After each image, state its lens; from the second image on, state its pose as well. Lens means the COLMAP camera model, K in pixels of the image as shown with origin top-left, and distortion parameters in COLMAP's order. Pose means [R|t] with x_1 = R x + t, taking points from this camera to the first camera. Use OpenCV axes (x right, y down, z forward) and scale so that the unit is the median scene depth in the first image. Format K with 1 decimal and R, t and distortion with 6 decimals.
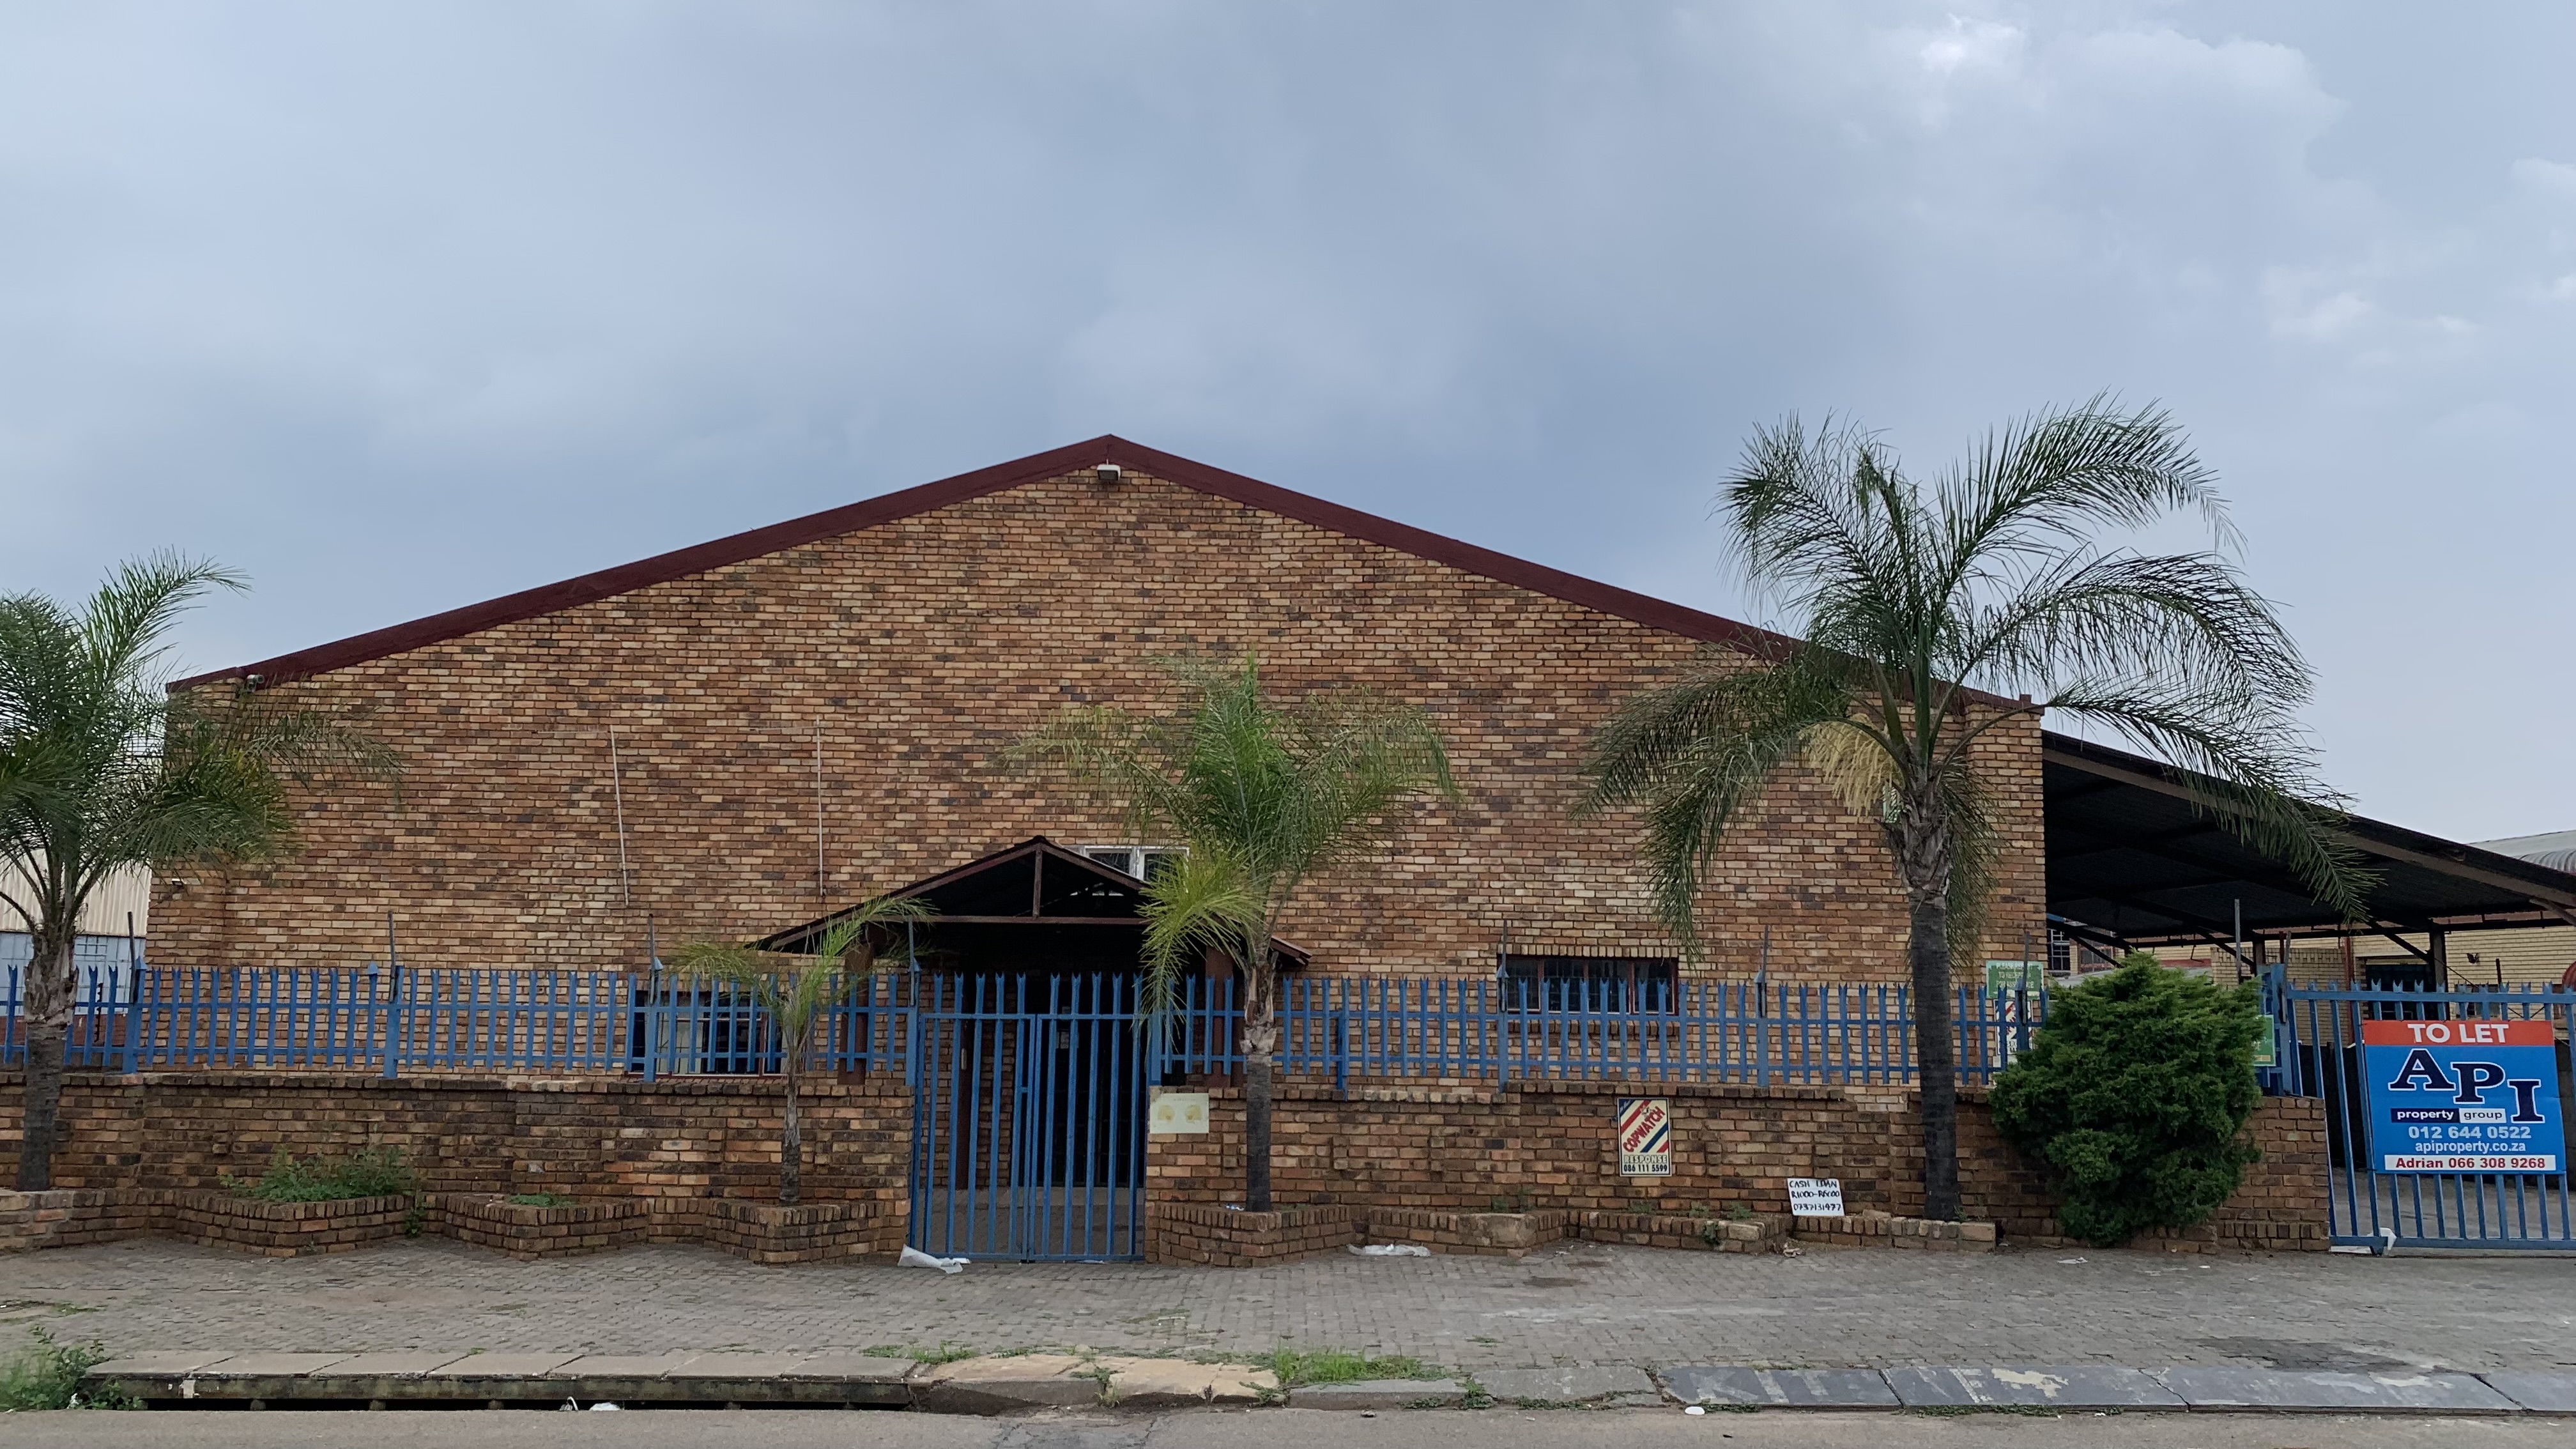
lens RADIAL K [[1954.2, 0, 1284.1], [0, 1954.2, 721.3], [0, 0, 1]] dist [0.119845, -0.245228]
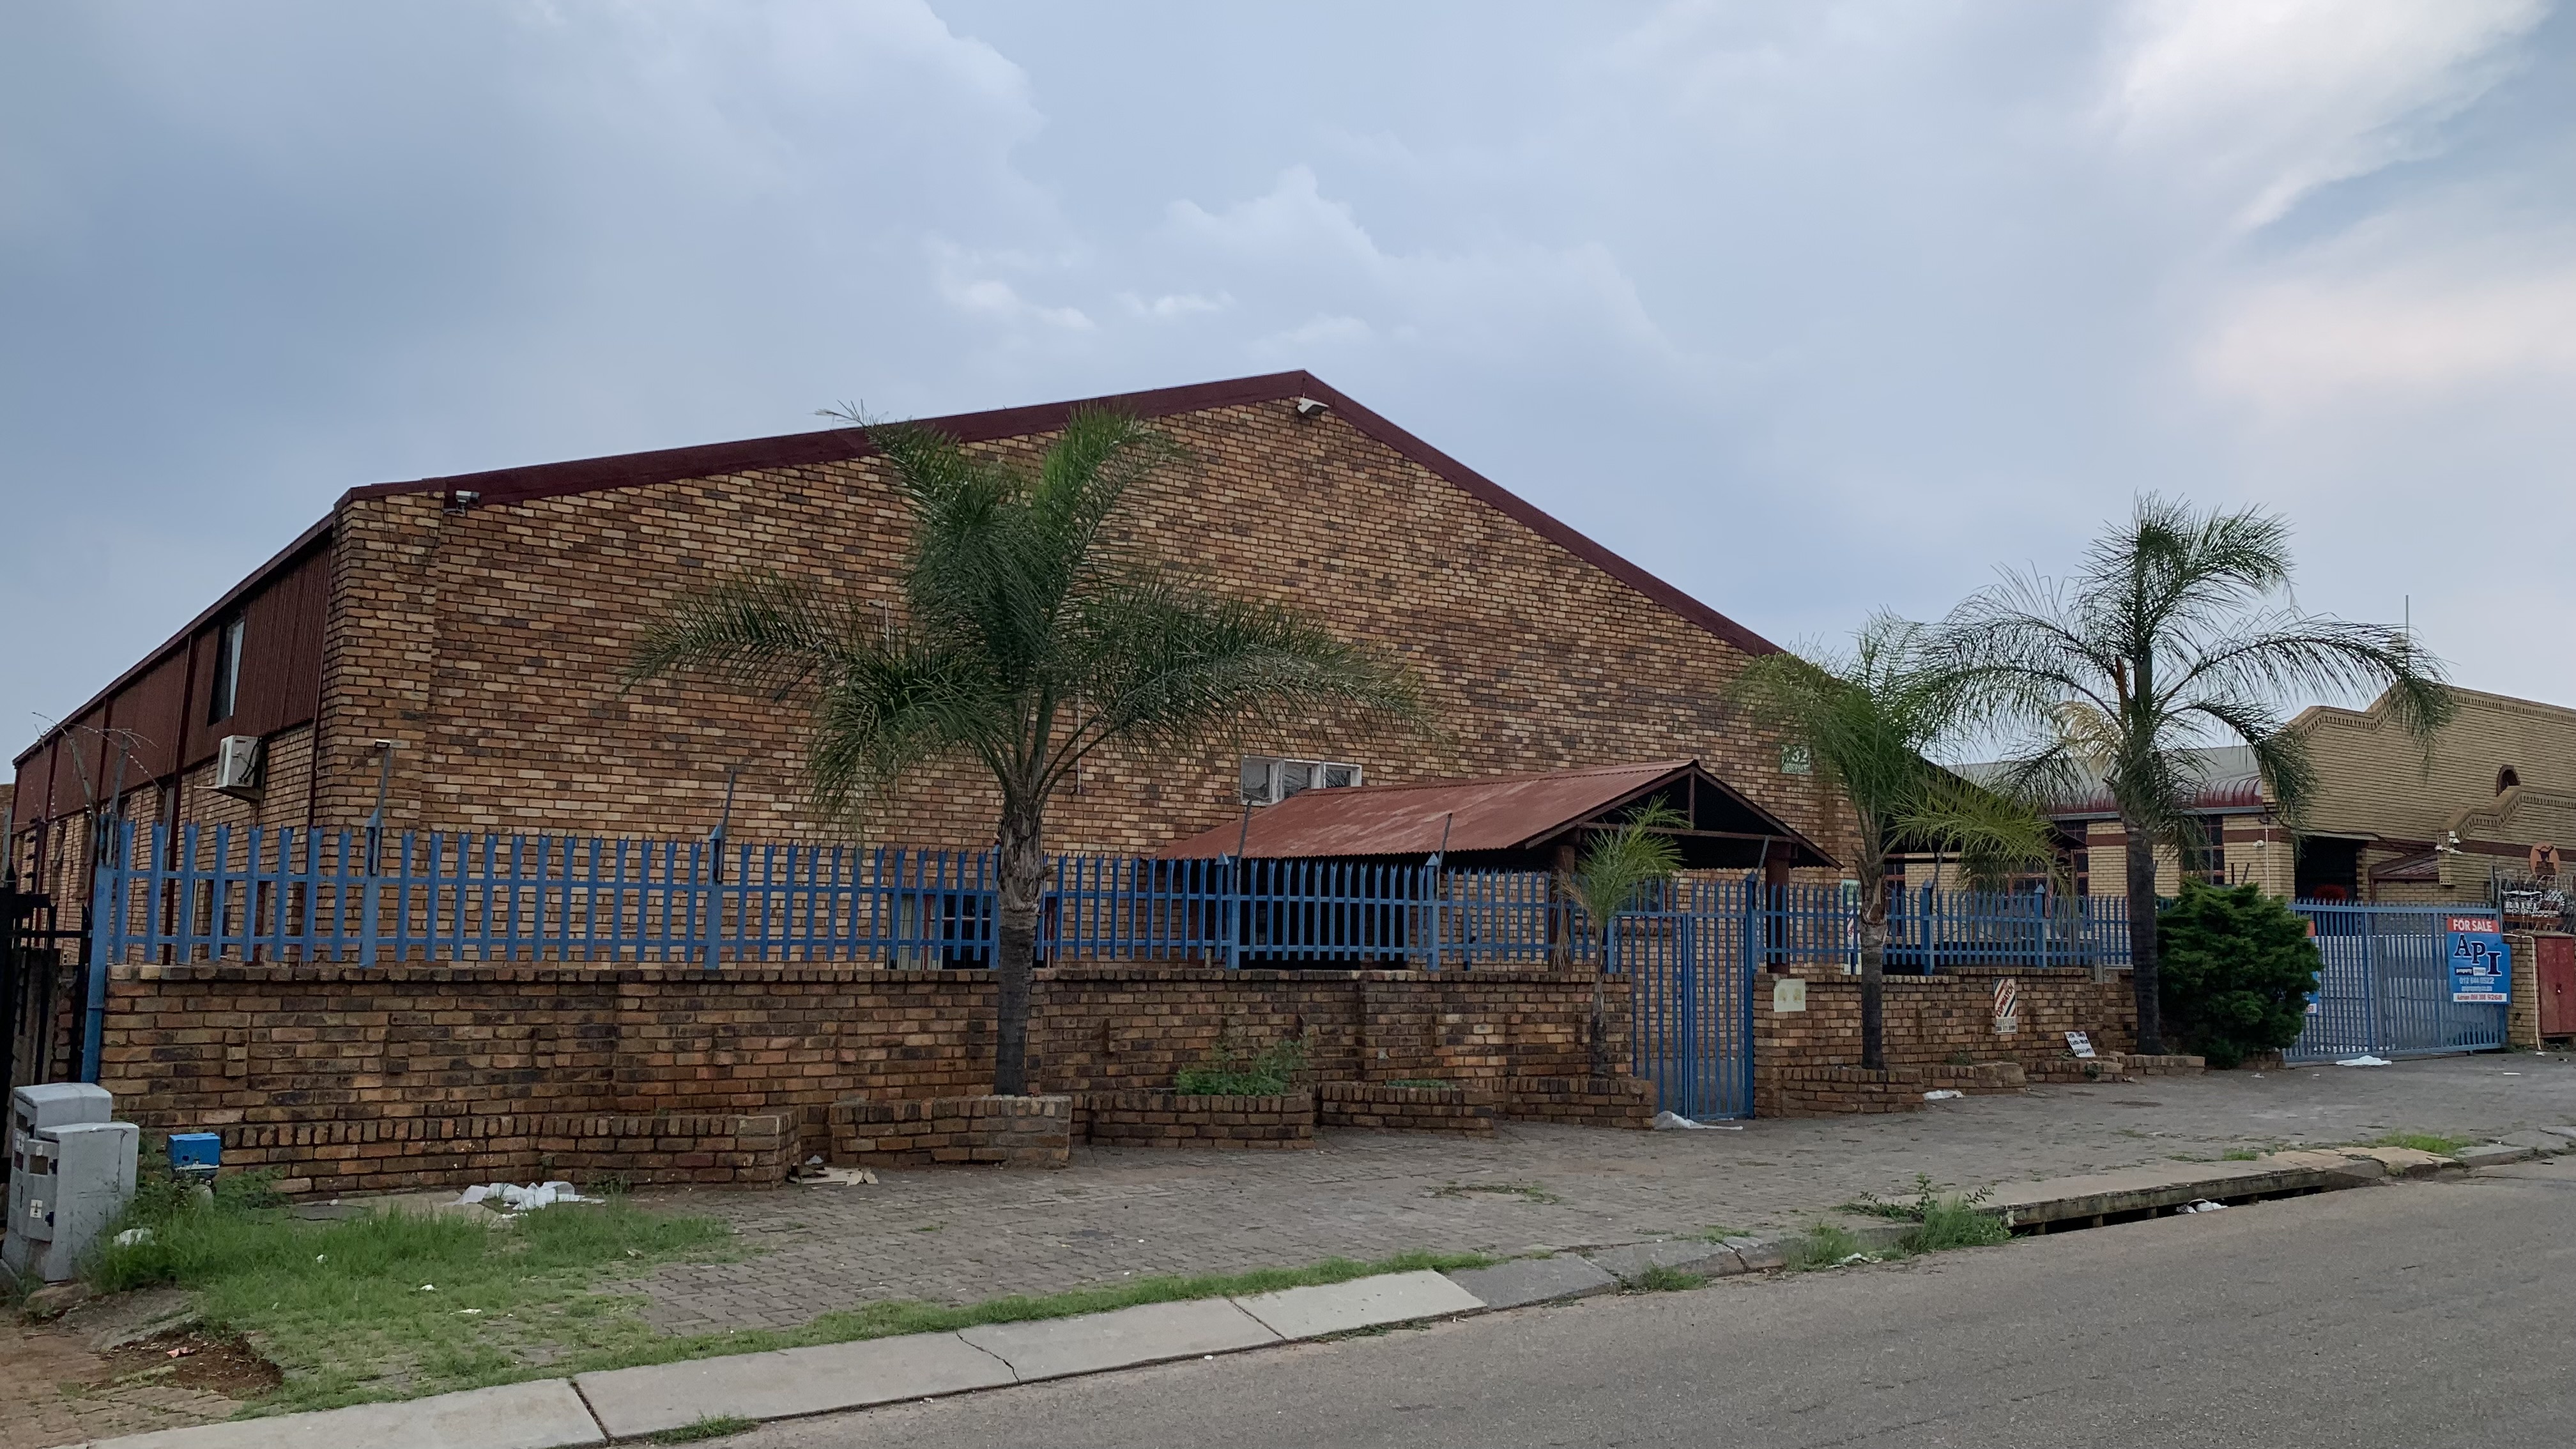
lens RADIAL K [[1954.2, 0, 1284.1], [0, 1954.2, 721.3], [0, 0, 1]] dist [0.119845, -0.245228]
pose [[0.797582, 0.063583, 0.599850, -0.737202], [-0.087111, 0.996146, 0.010236, 0.032675], [-0.596887, -0.060418, 0.800047, 0.157233]]
